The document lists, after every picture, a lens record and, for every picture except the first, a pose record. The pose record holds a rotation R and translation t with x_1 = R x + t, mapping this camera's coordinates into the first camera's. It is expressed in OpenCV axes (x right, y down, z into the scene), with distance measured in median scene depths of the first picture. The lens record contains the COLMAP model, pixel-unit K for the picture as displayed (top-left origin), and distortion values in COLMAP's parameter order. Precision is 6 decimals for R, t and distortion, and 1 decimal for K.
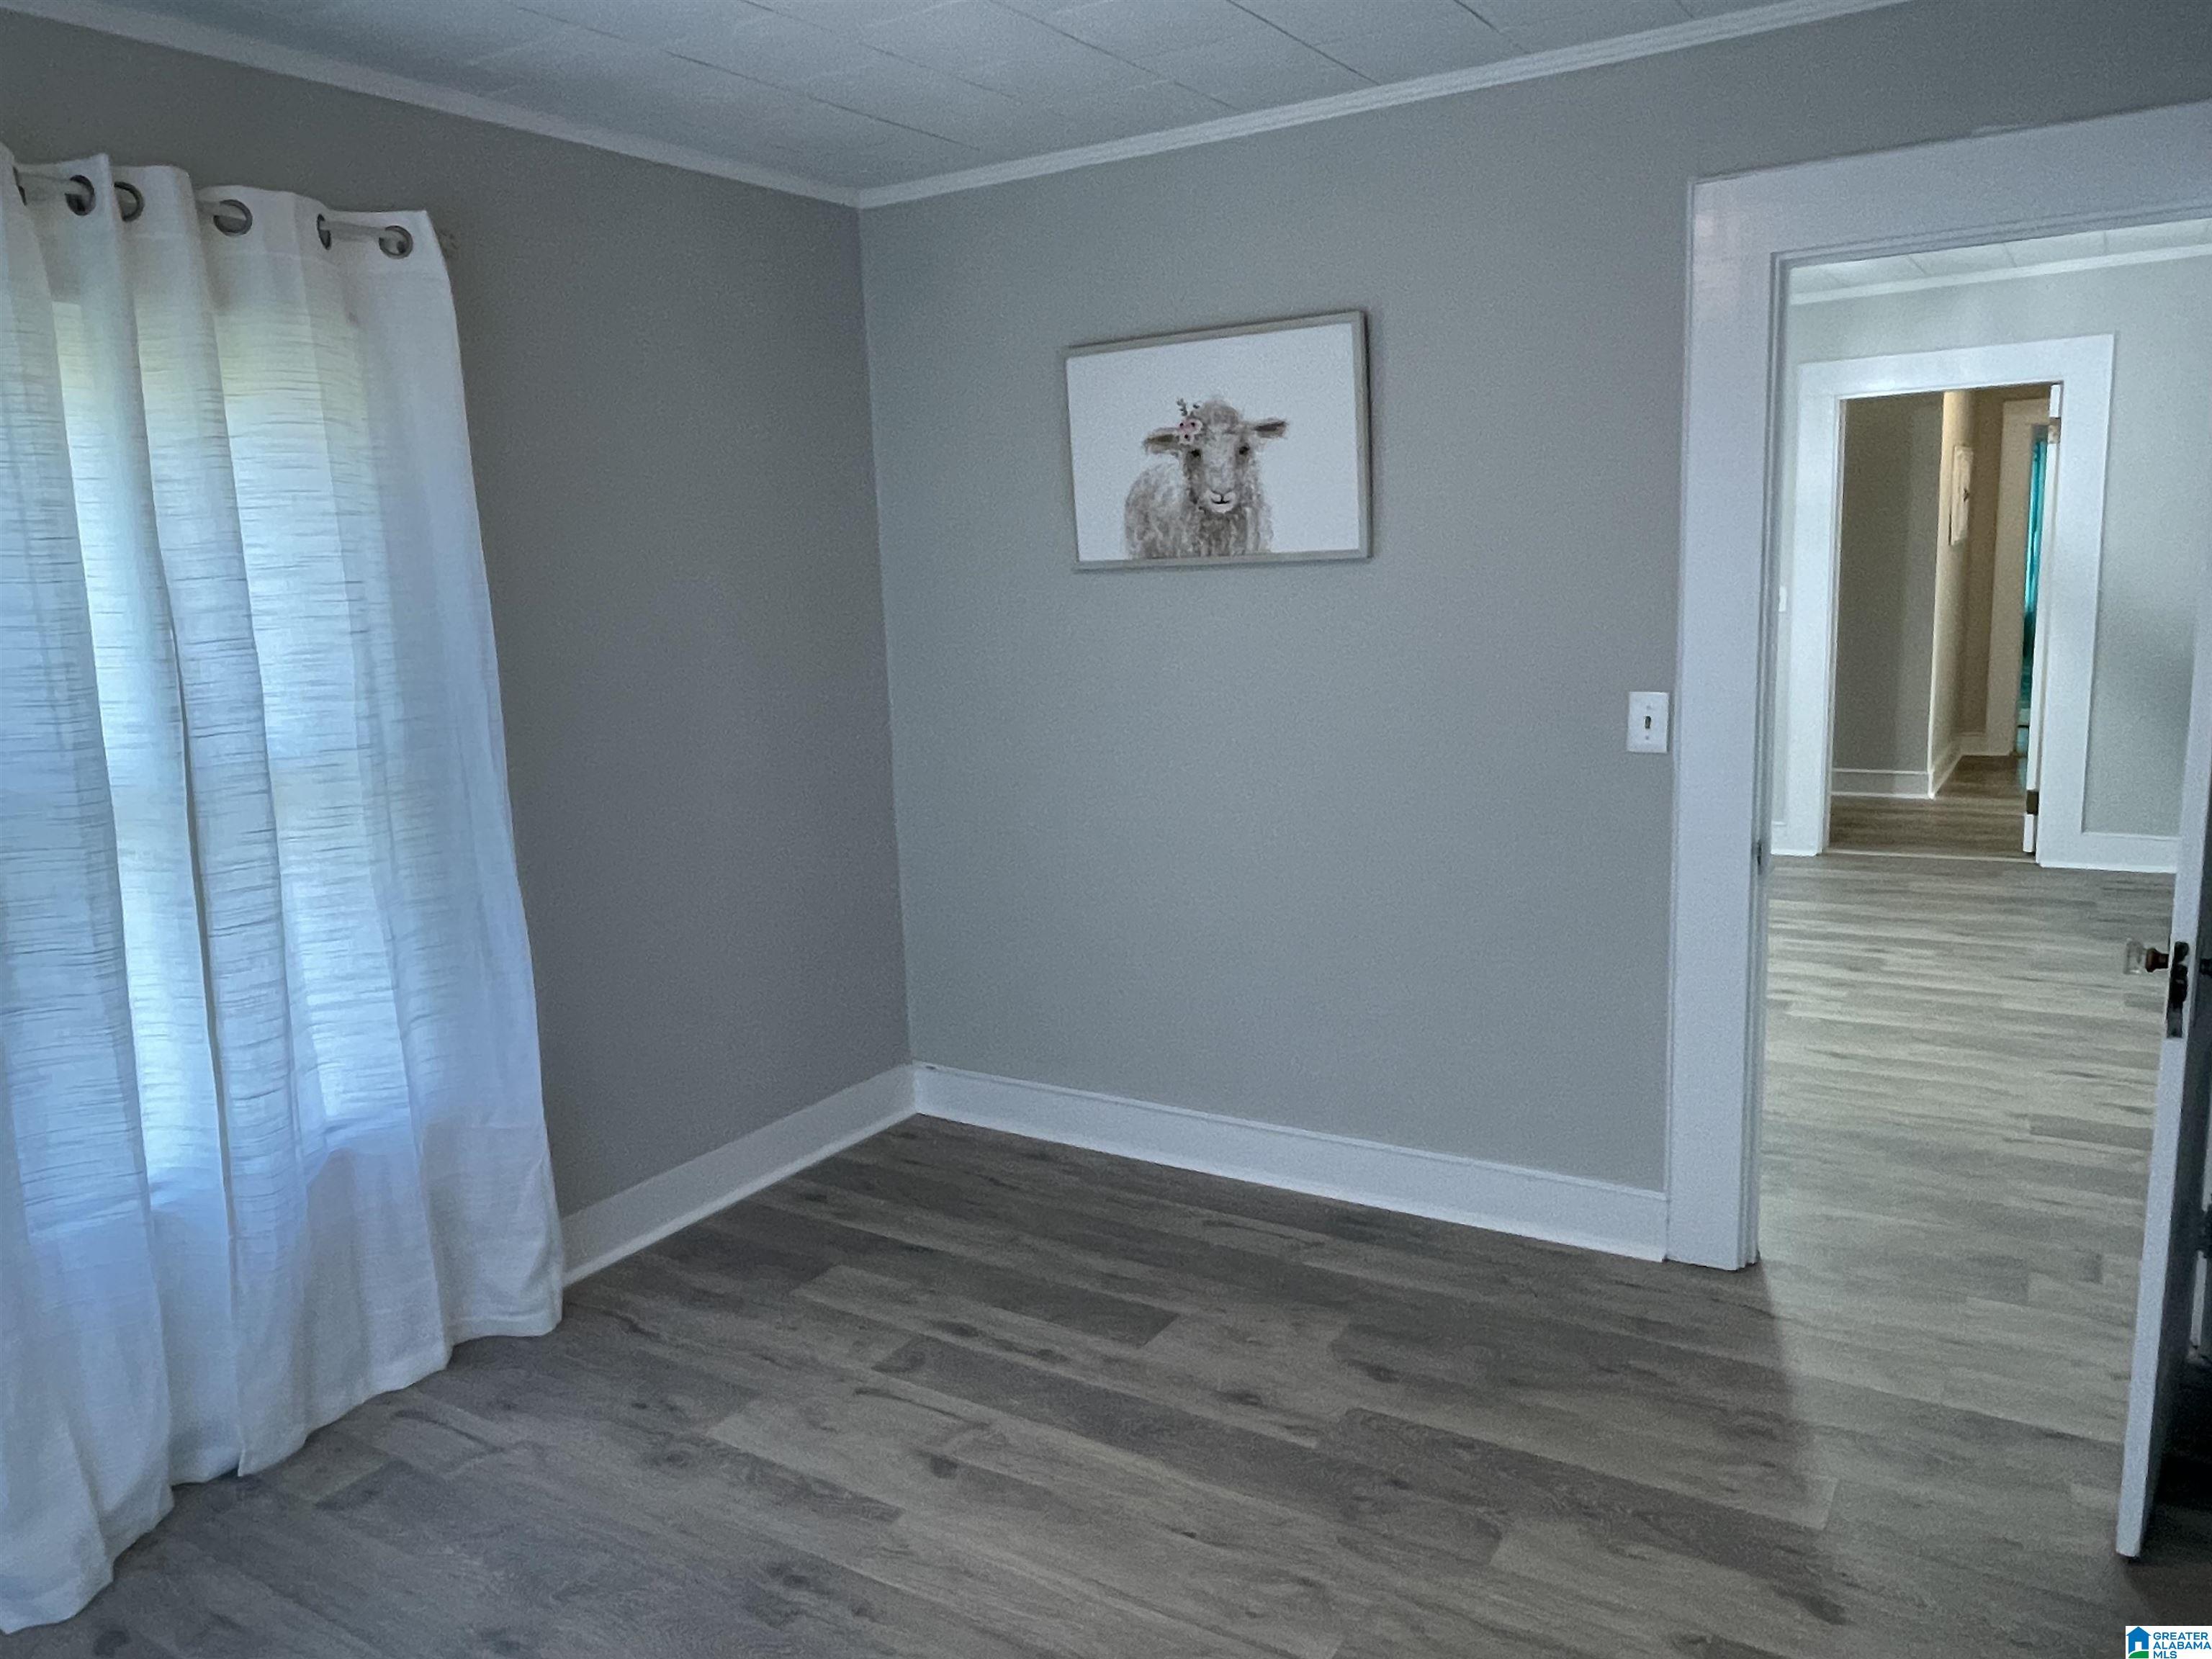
lens RADIAL K [[1578.9, 0, 1108.9], [0, 1578.9, 827.9], [0, 0, 1]] dist [0.006538, -0.003409]
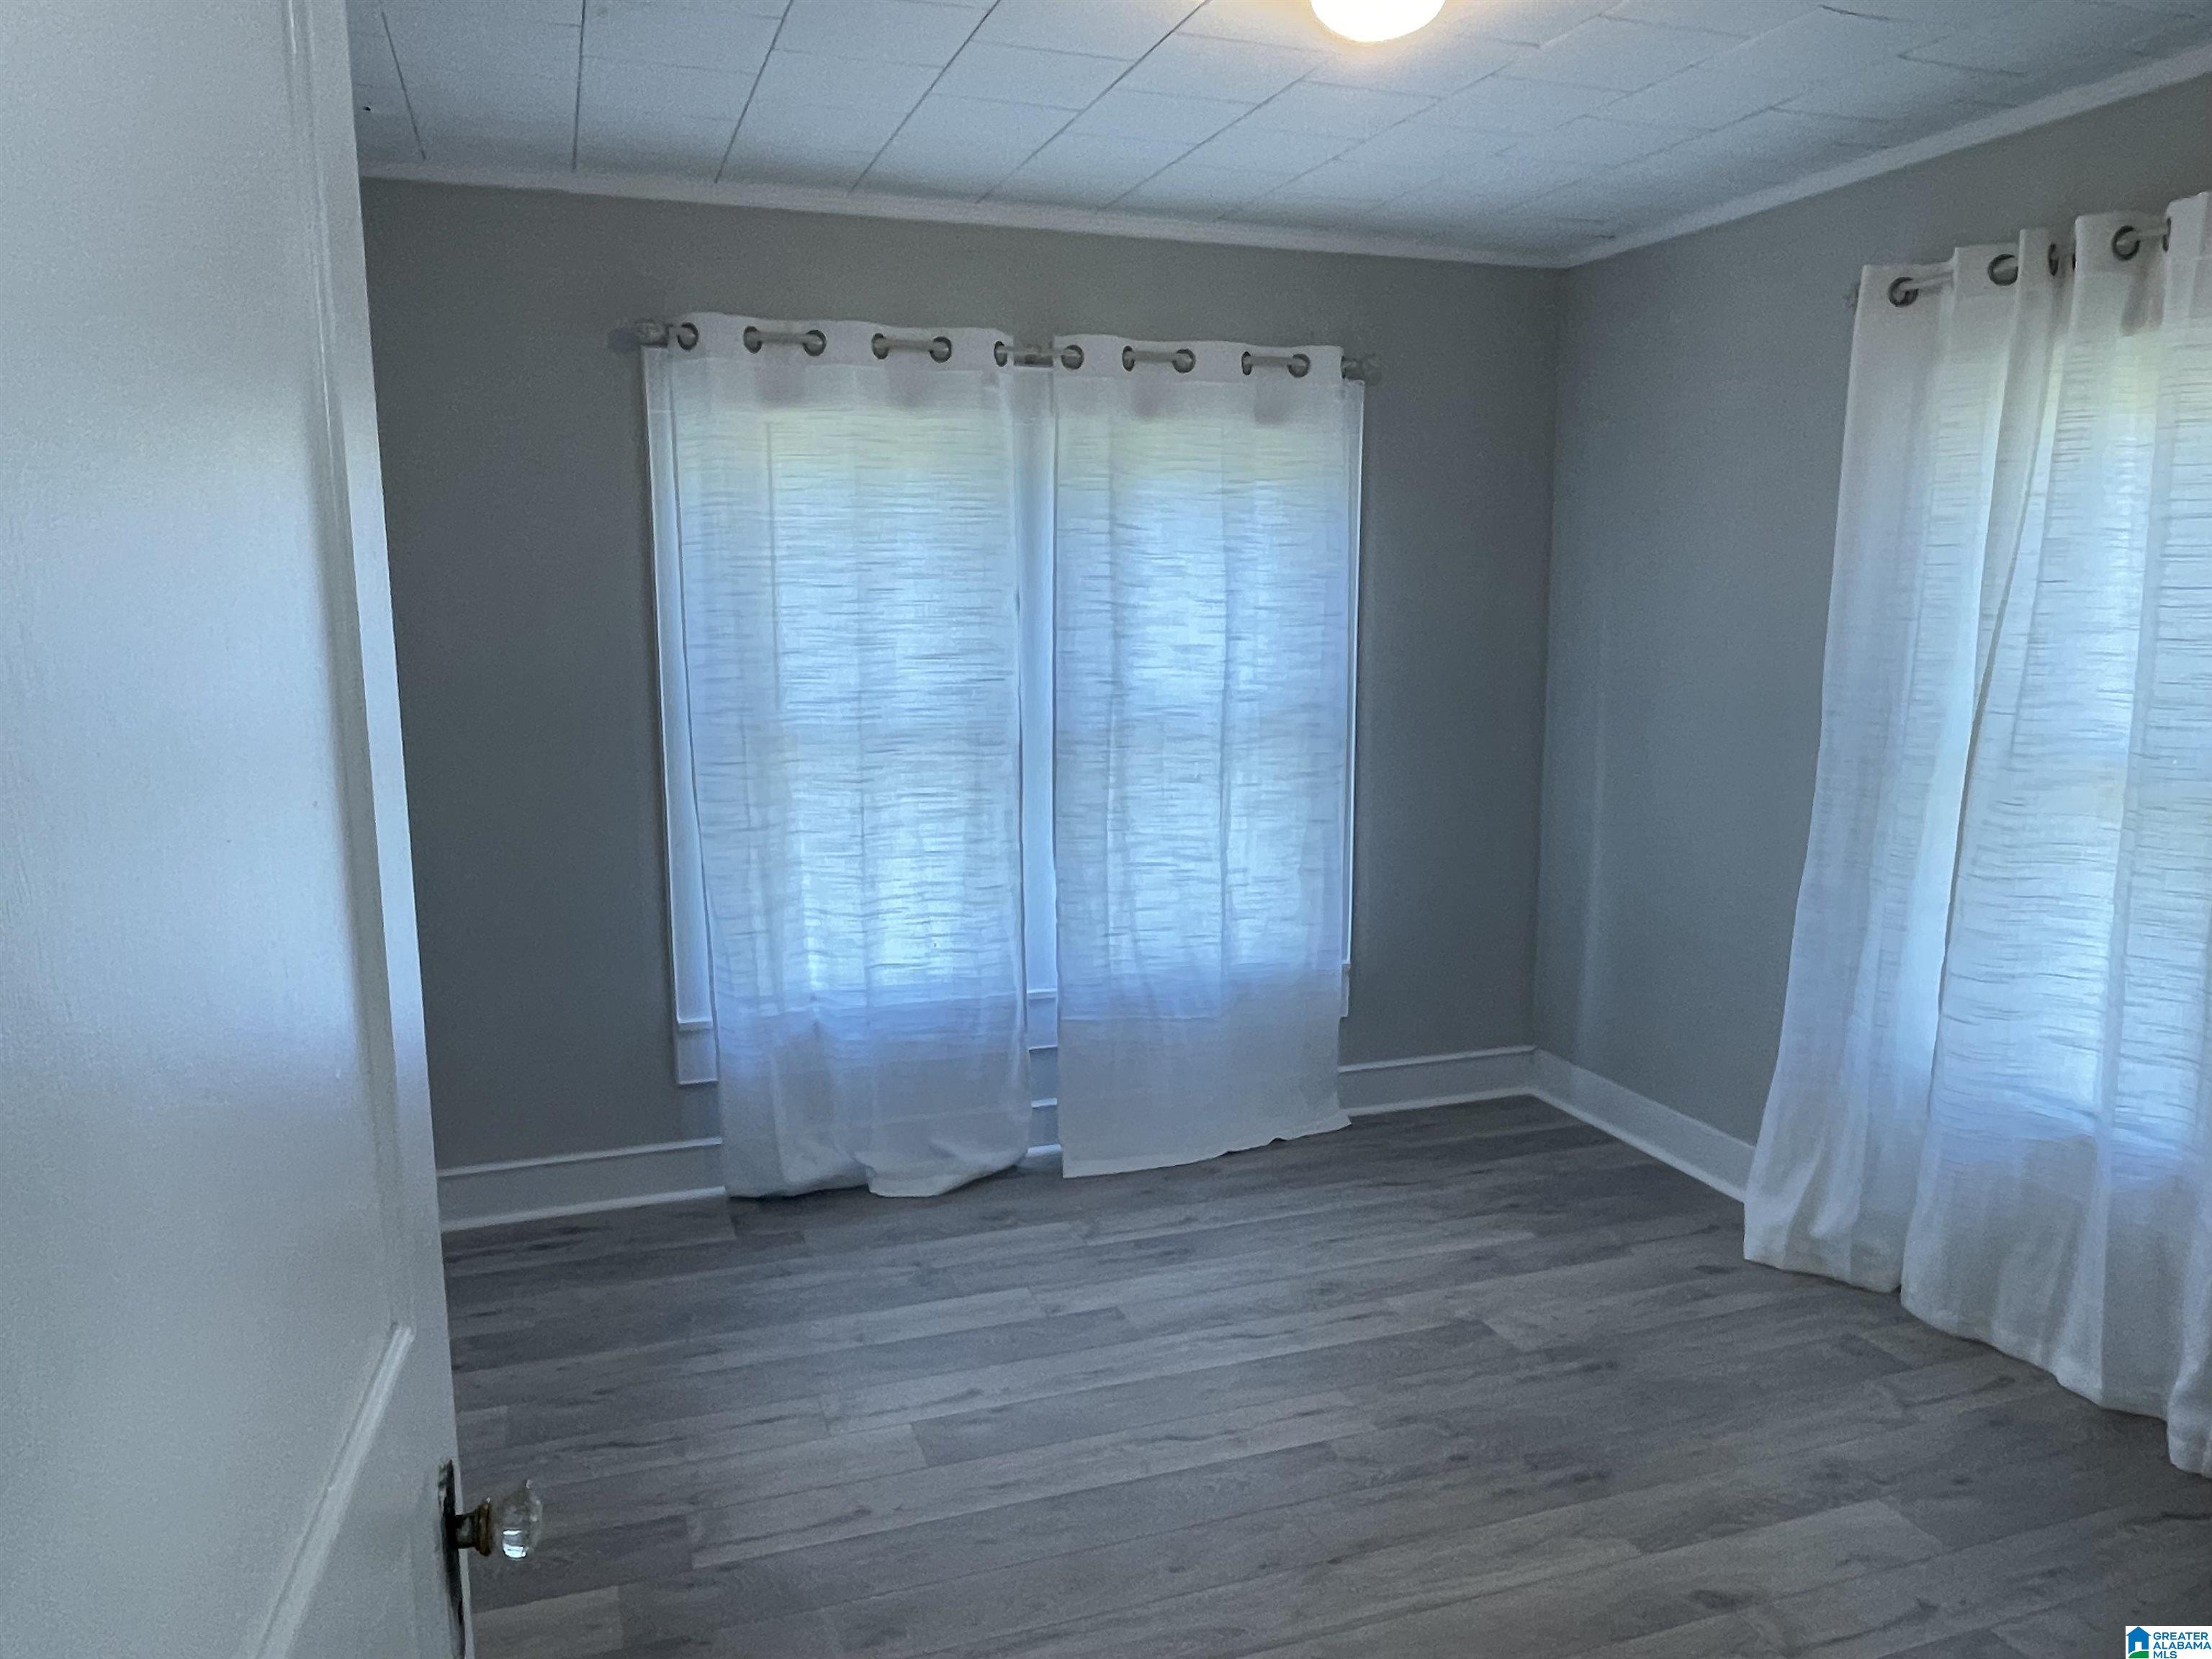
lens RADIAL K [[1578.9, 0, 1108.4], [0, 1578.9, 831.9], [0, 0, 1]] dist [0.006538, -0.003409]
pose [[-0.620095, 0.165983, -0.766767, 0.740937], [-0.103598, 0.951479, 0.289750, -0.242514], [0.777656, 0.259108, -0.572812, 1.152637]]
